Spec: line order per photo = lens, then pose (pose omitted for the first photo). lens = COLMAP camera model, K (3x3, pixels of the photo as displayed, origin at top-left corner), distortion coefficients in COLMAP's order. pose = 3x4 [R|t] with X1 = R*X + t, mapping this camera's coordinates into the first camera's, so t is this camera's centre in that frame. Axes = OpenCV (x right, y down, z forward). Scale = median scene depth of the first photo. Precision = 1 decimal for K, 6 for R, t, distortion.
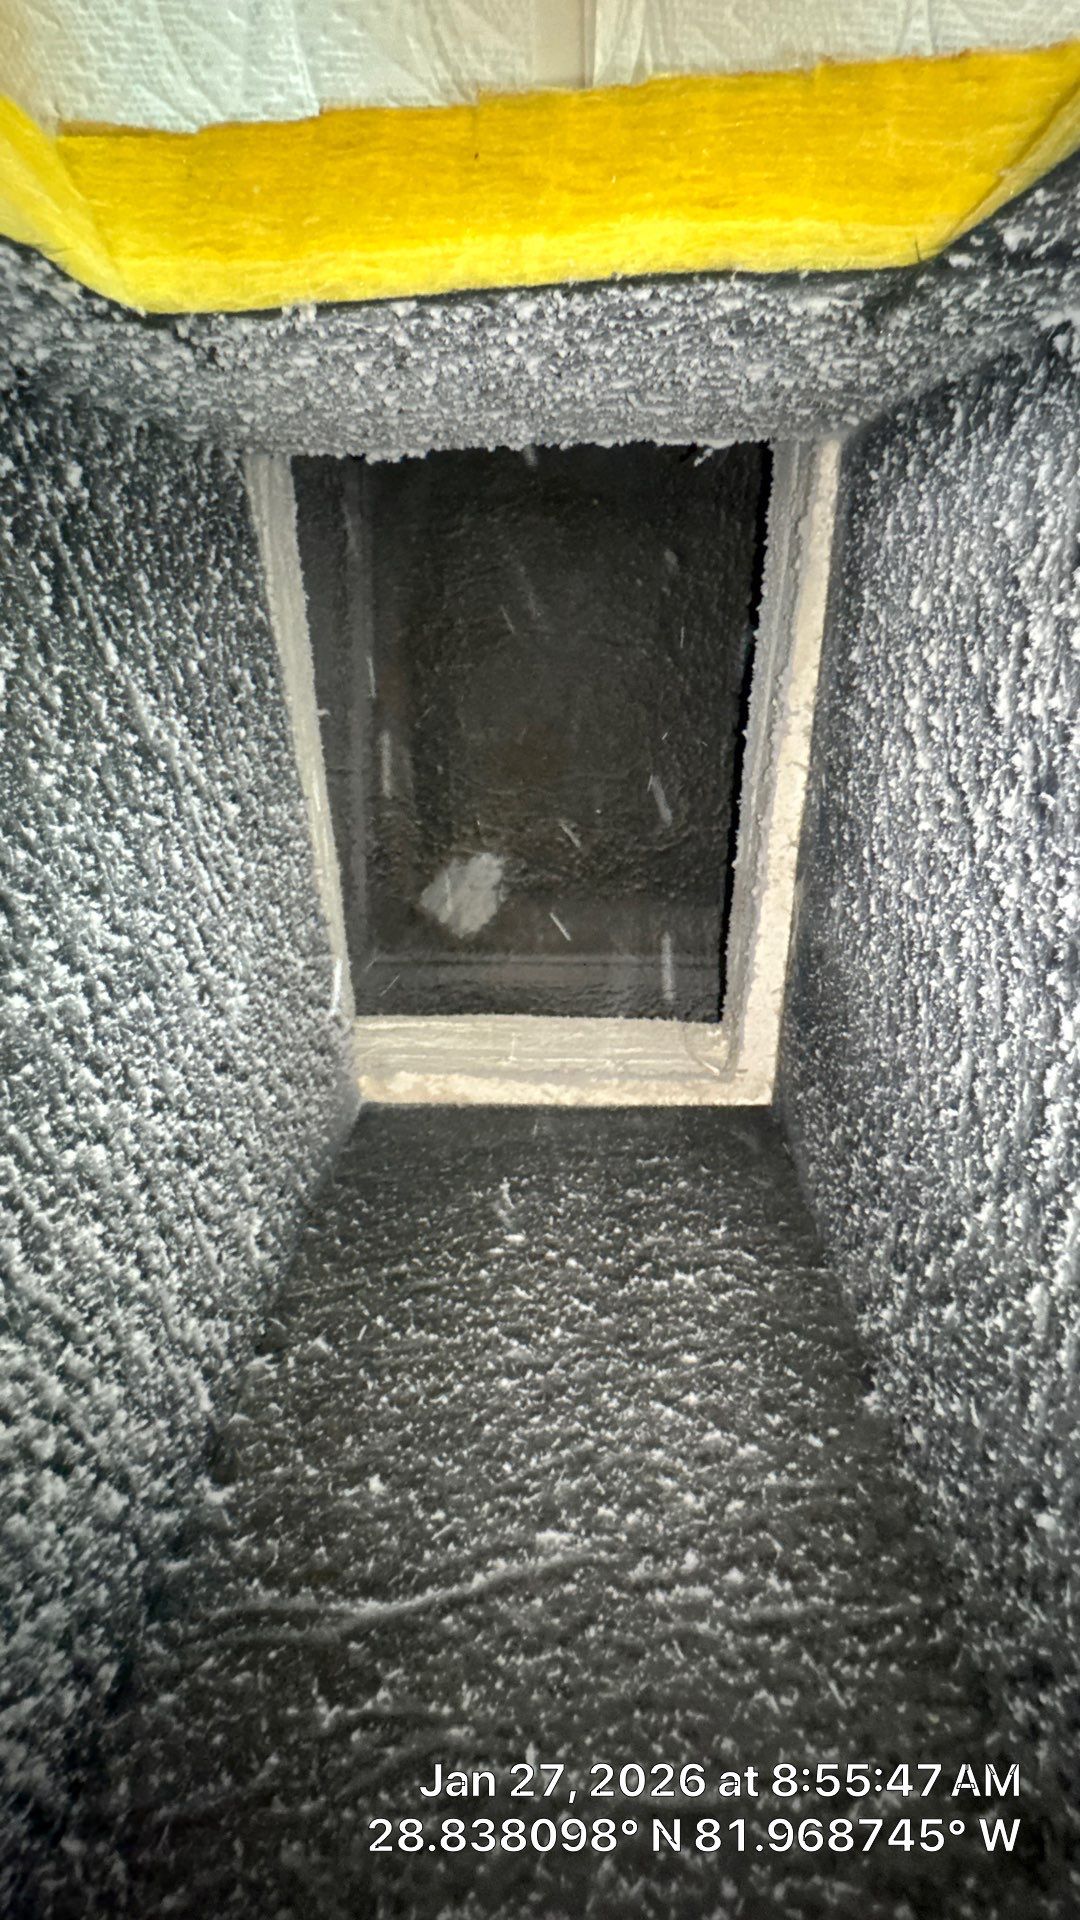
lens RADIAL K [[772.7, 0, 537.6], [0, 772.7, 954.8], [0, 0, 1]] dist [-0.003259, 0.000497]
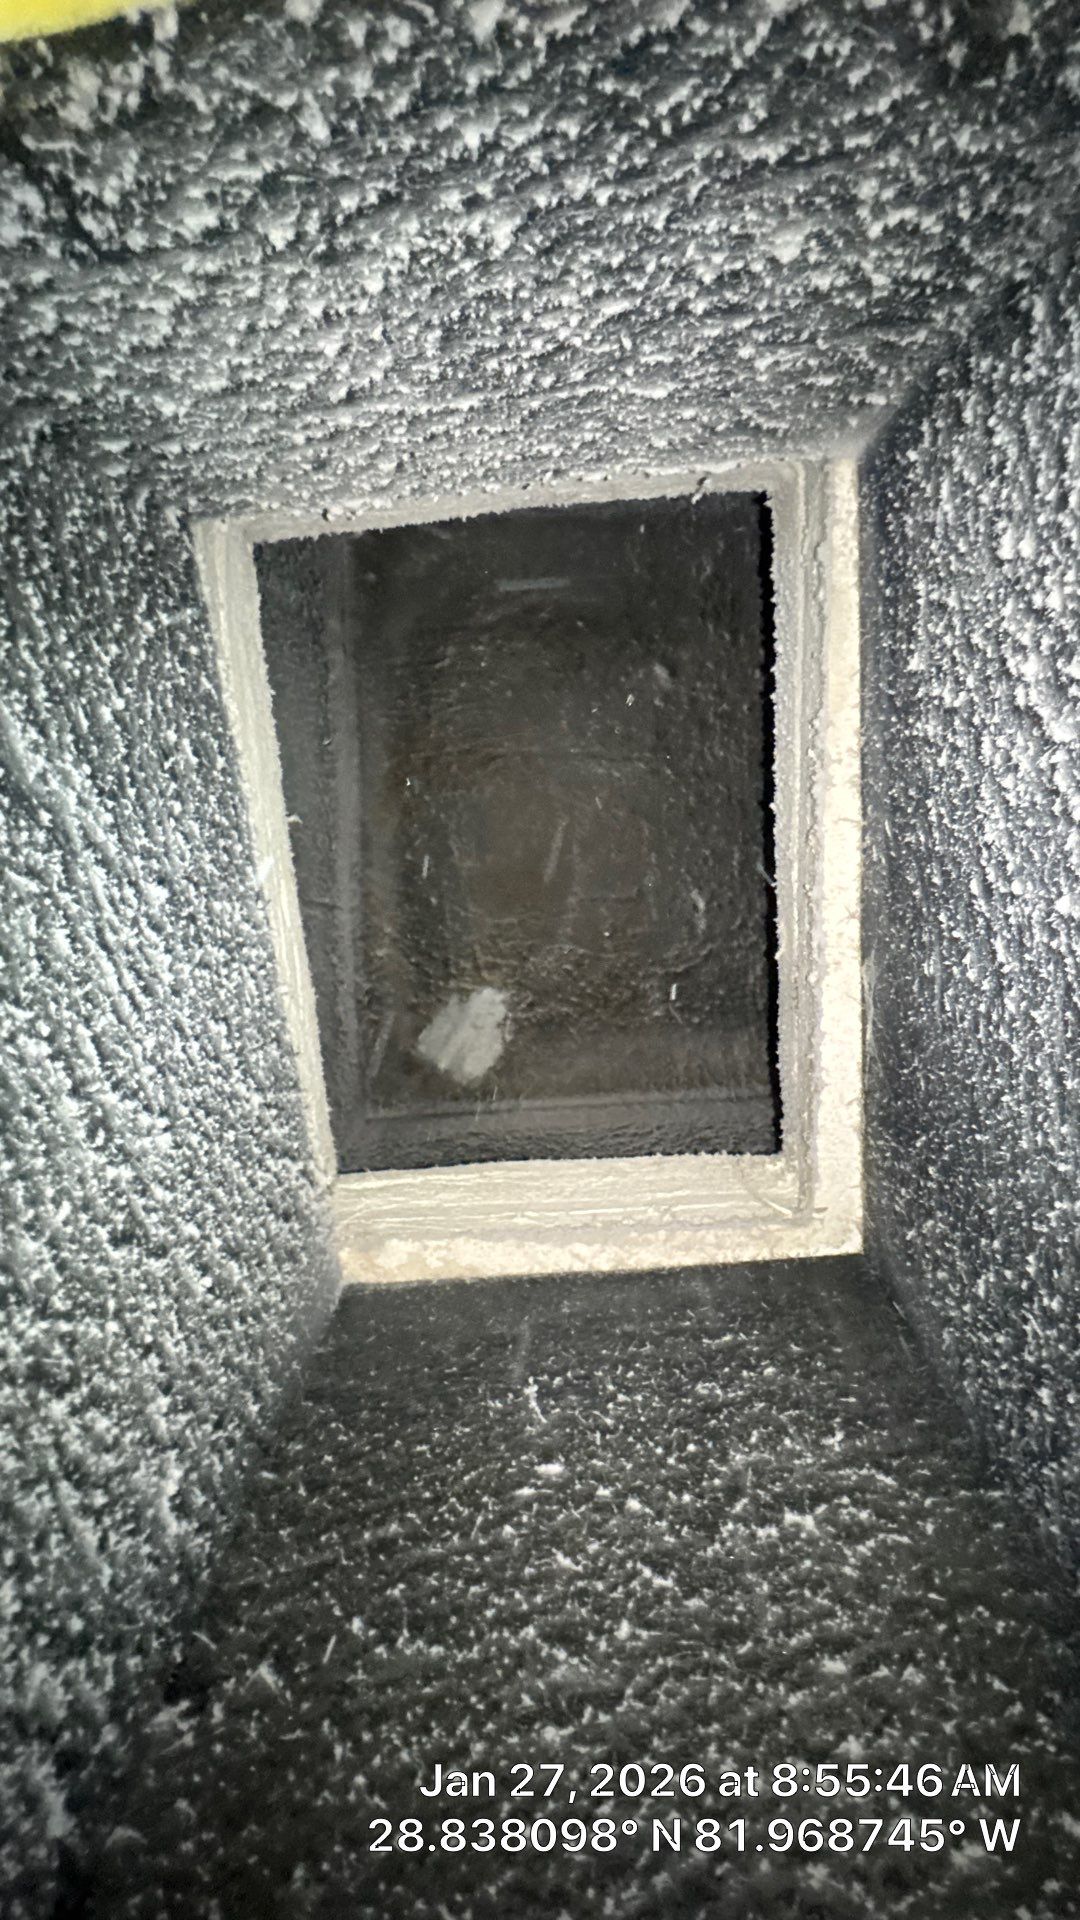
lens RADIAL K [[772.7, 0, 540.7], [0, 772.7, 954.9], [0, 0, 1]] dist [-0.003259, 0.000497]
pose [[0.997907, -0.064583, 0.003392, -0.011216], [0.063857, 0.975655, -0.209809, 0.061904], [0.010240, 0.209586, 0.977737, 0.241165]]
